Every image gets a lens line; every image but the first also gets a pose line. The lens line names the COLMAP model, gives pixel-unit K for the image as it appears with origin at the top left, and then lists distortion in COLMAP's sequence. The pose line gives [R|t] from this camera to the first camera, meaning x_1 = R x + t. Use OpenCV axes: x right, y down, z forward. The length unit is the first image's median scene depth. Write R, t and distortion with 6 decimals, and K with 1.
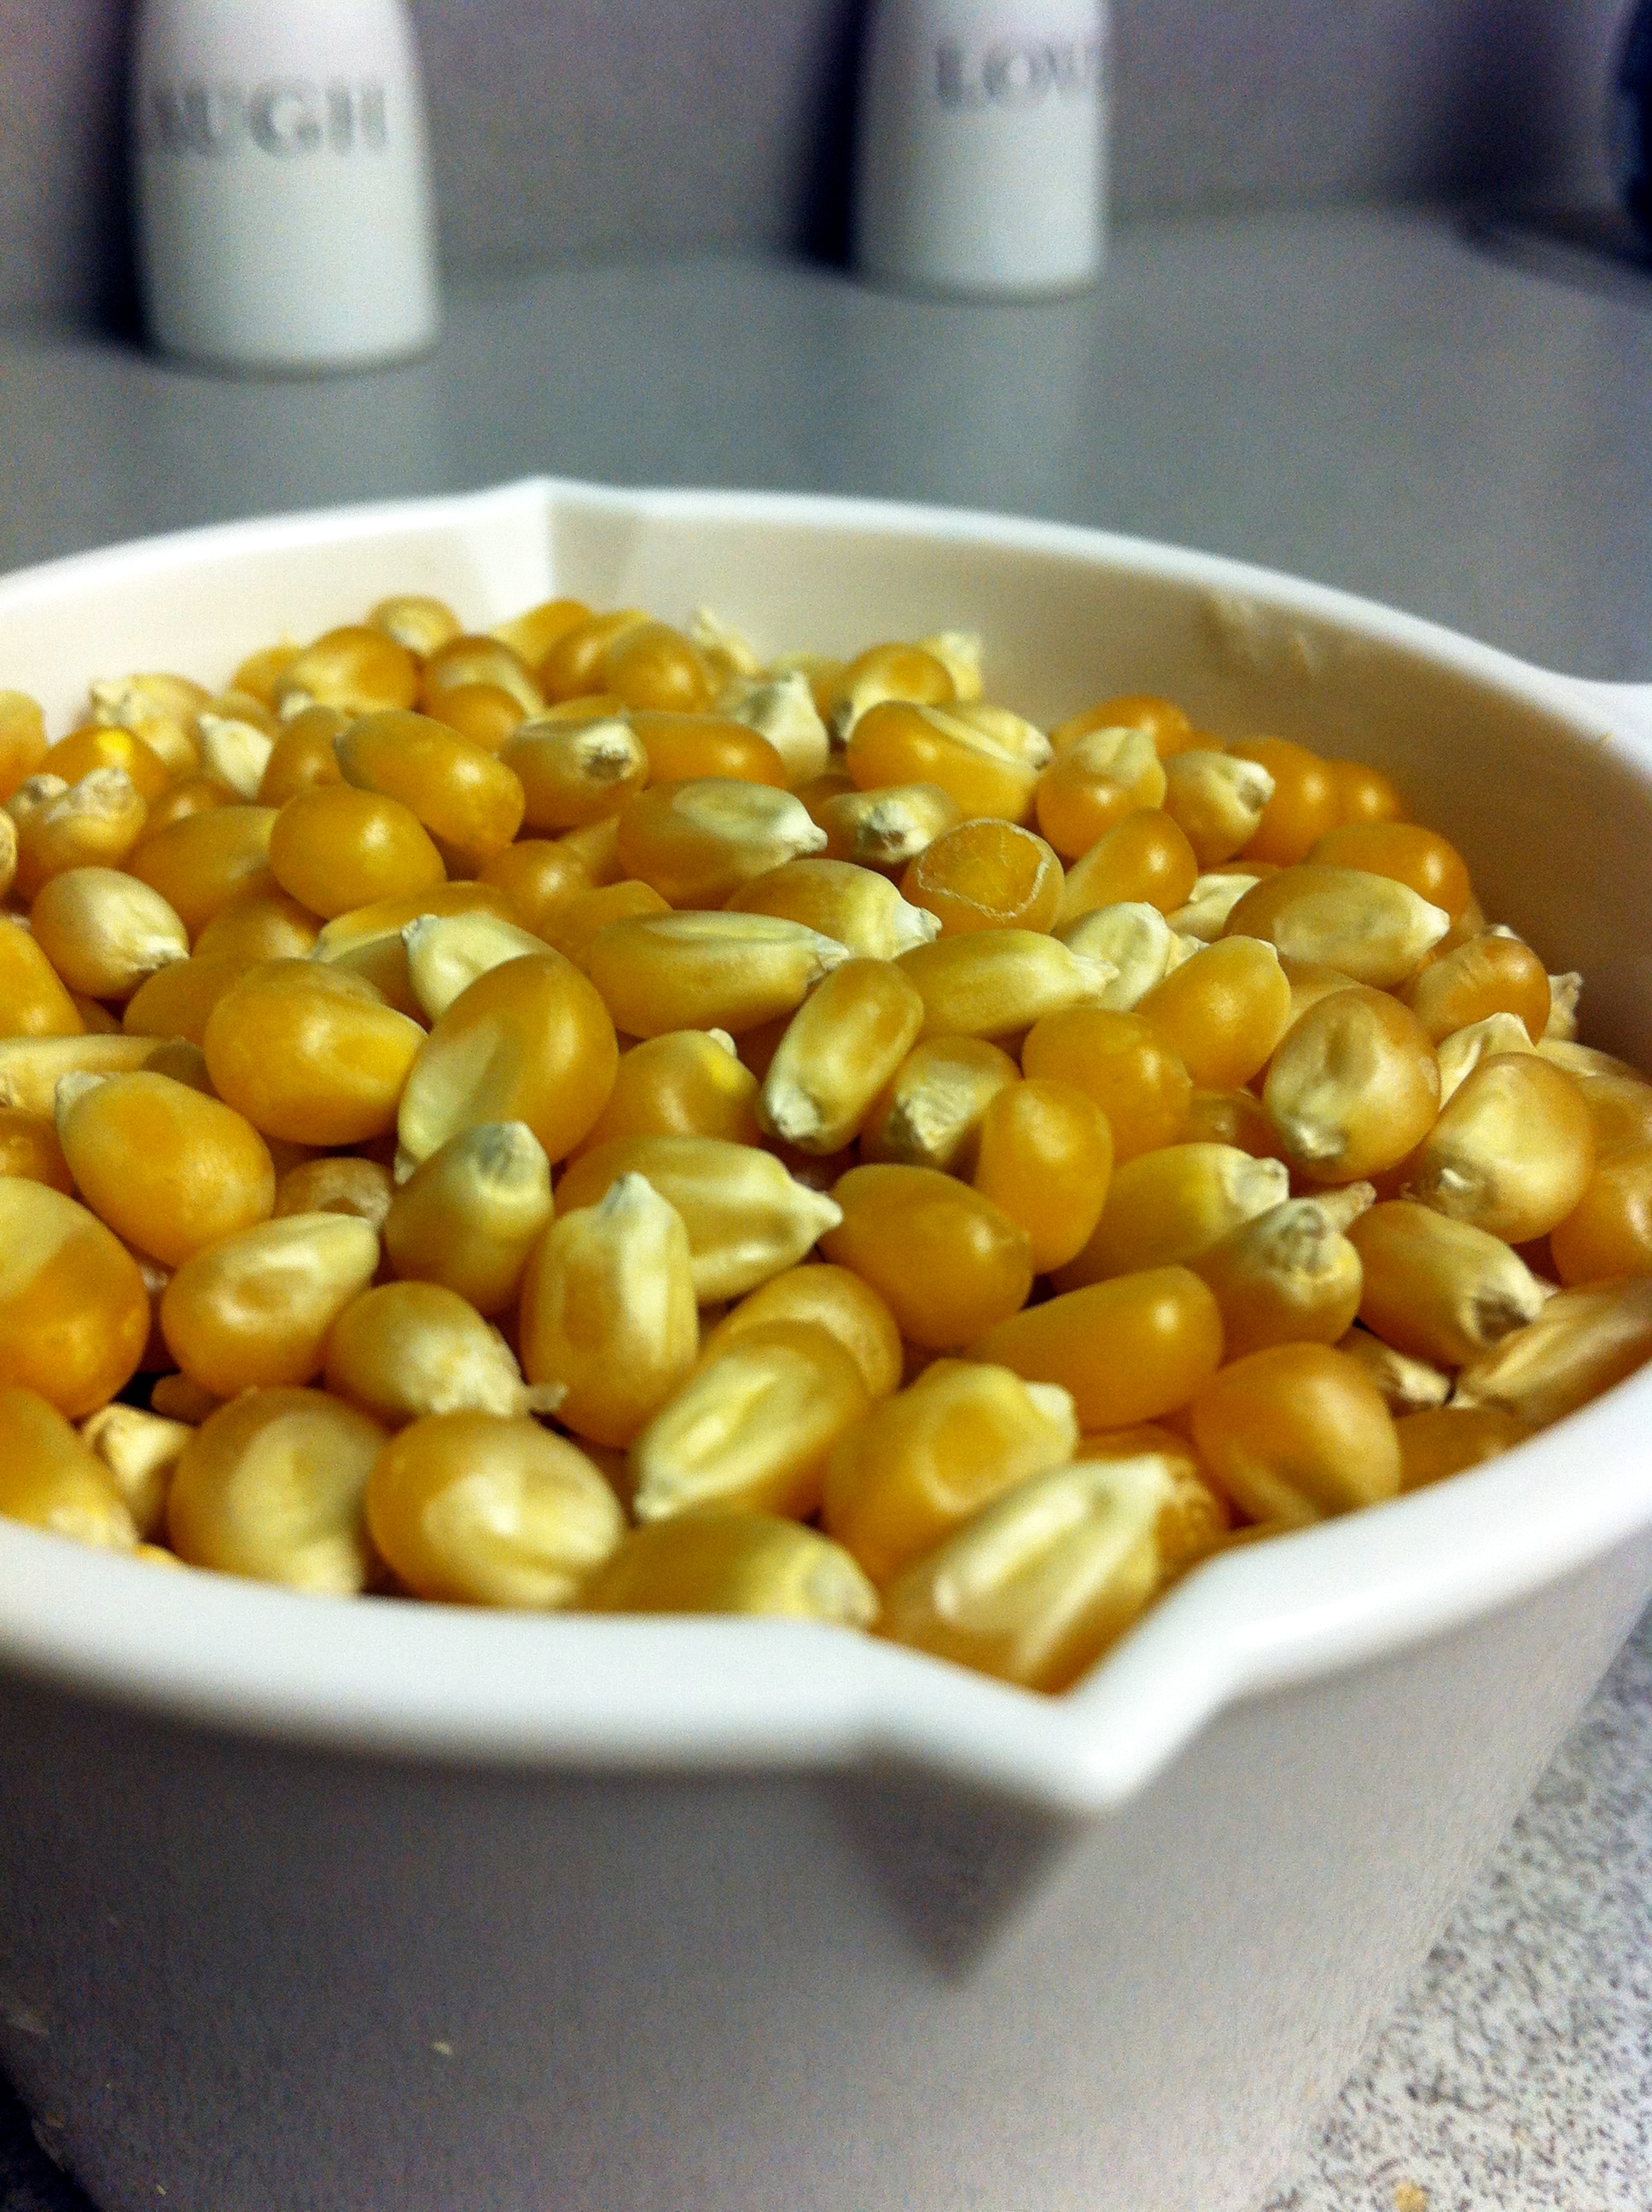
lens RADIAL K [[2150.0, 0, 826.0], [0, 2150.0, 1106.0], [0, 0, 1]] dist [0.001562, -0.155326]
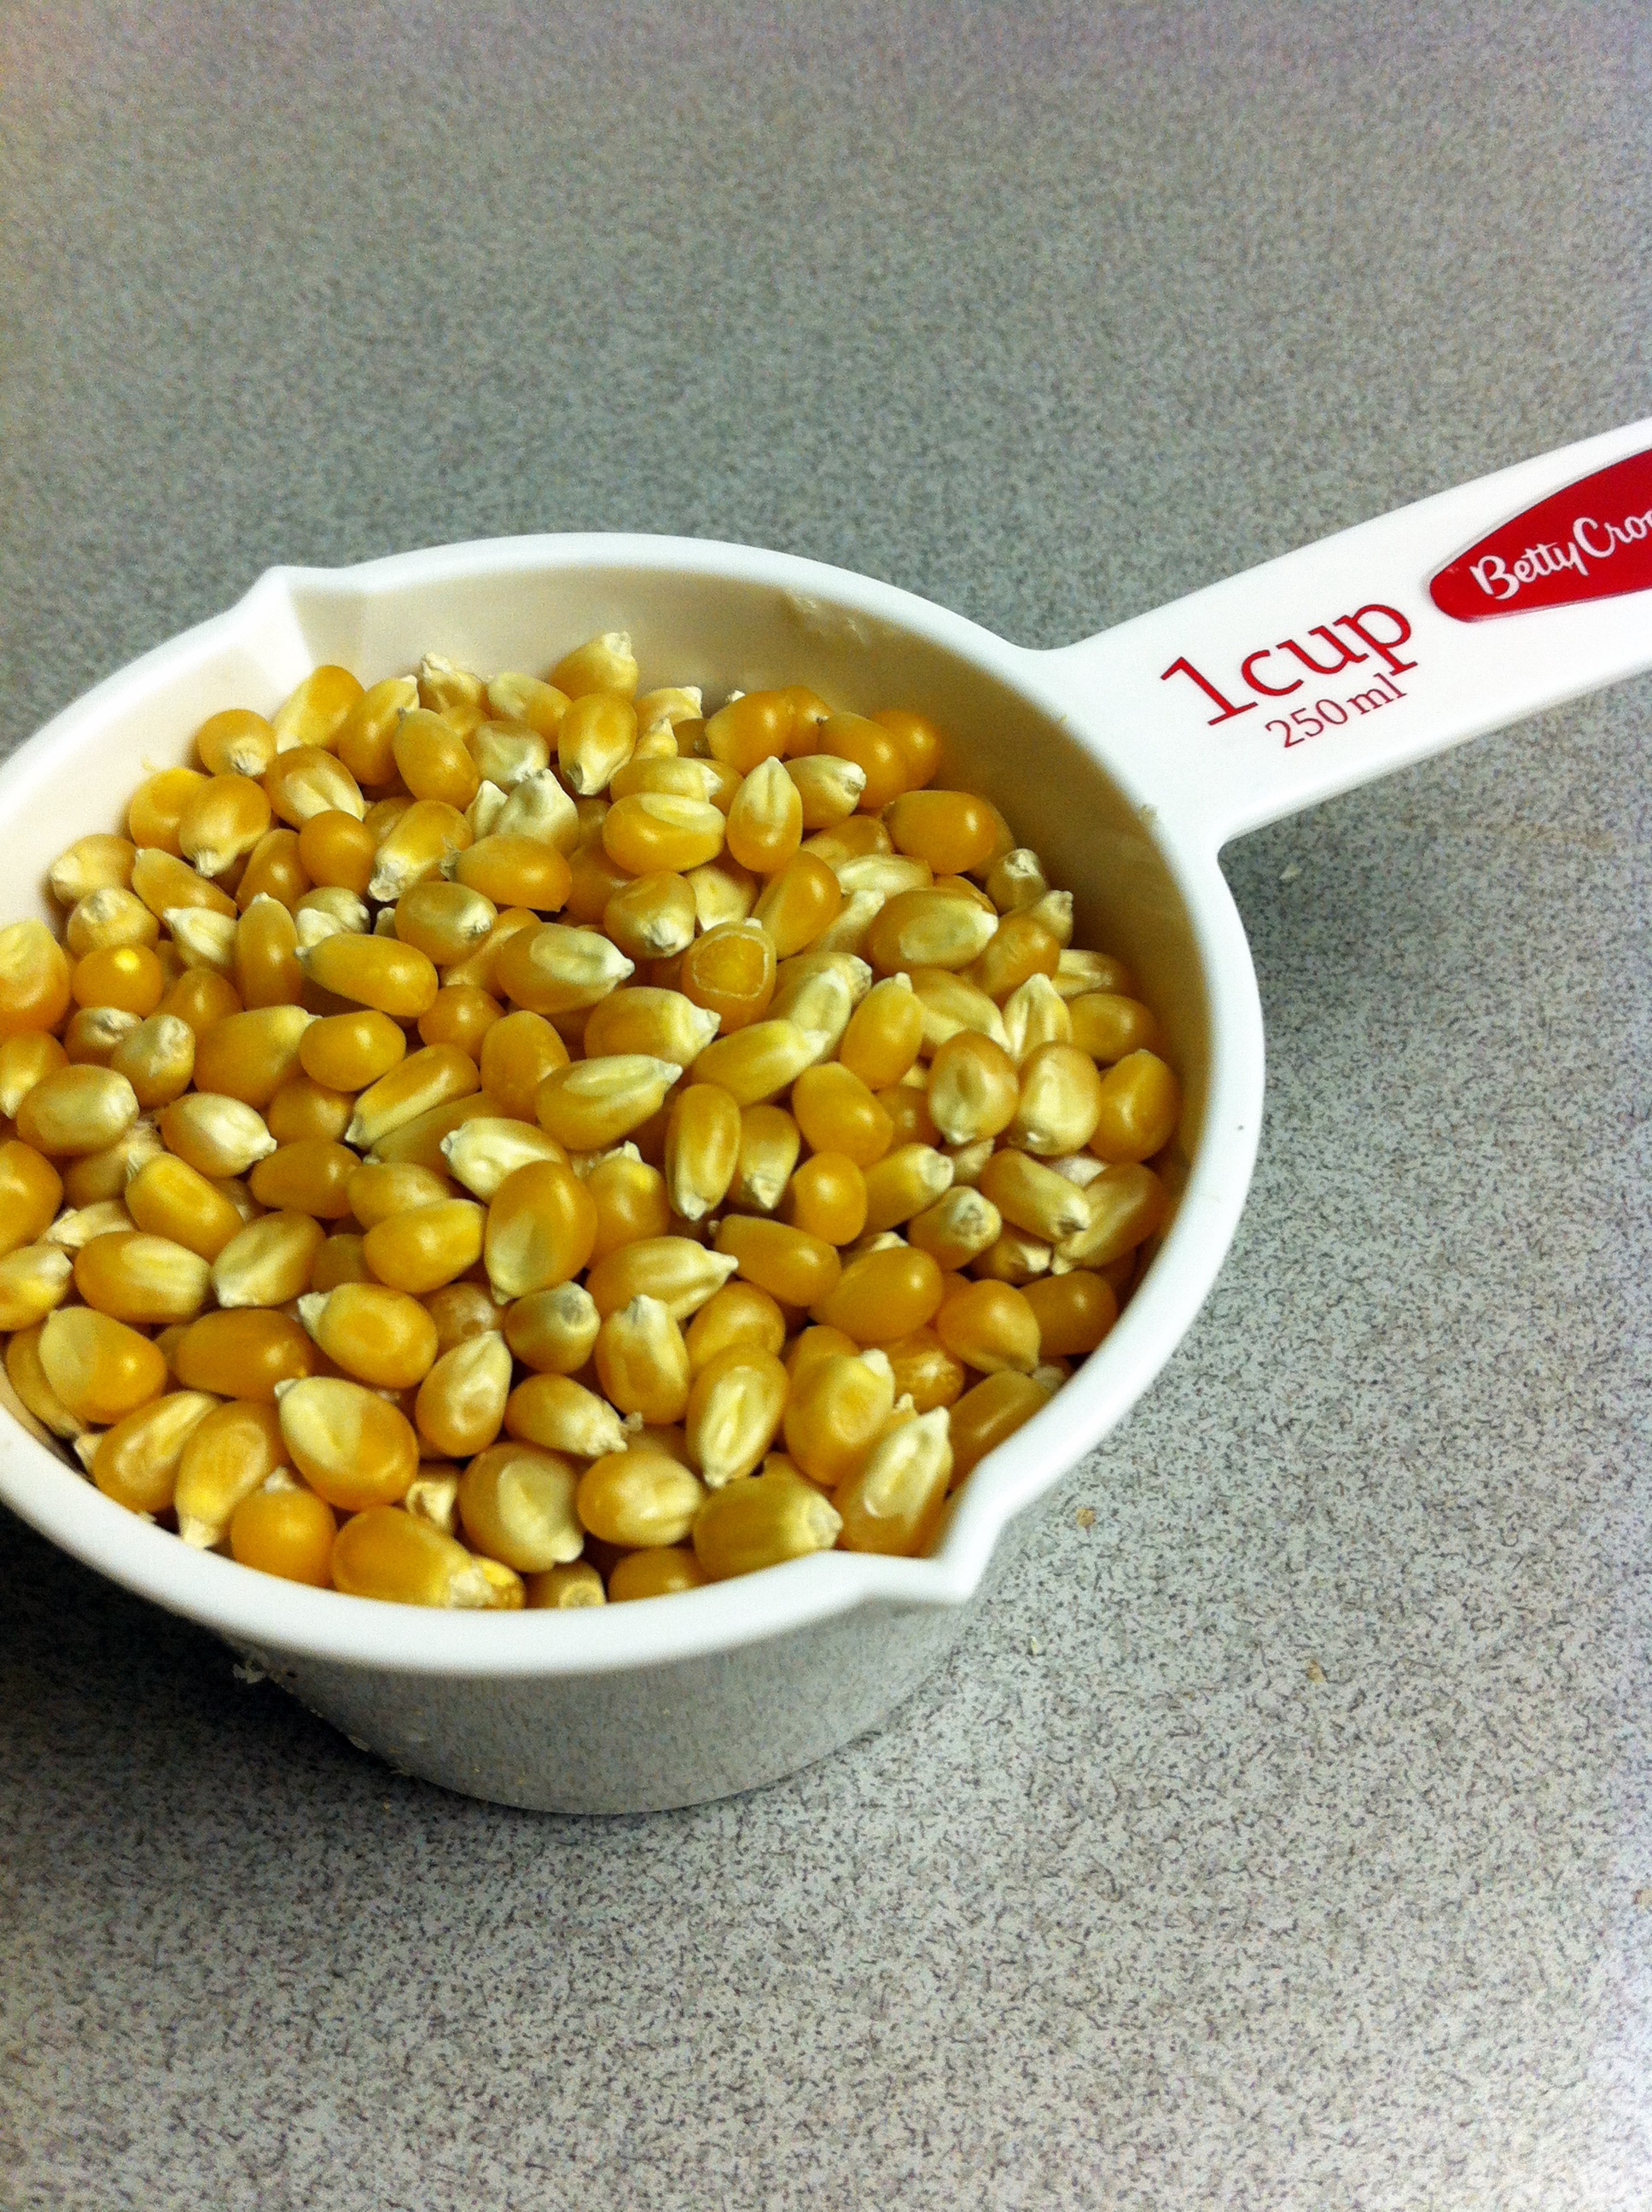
lens RADIAL K [[1917.0, 0, 826.0], [0, 1917.0, 1106.0], [0, 0, 1]] dist [0.035139, -0.000444]
pose [[0.954261, -0.258835, 0.149633, -0.123747], [0.191936, 0.914105, 0.357173, -0.605404], [-0.229229, -0.312116, 0.921975, -0.488875]]
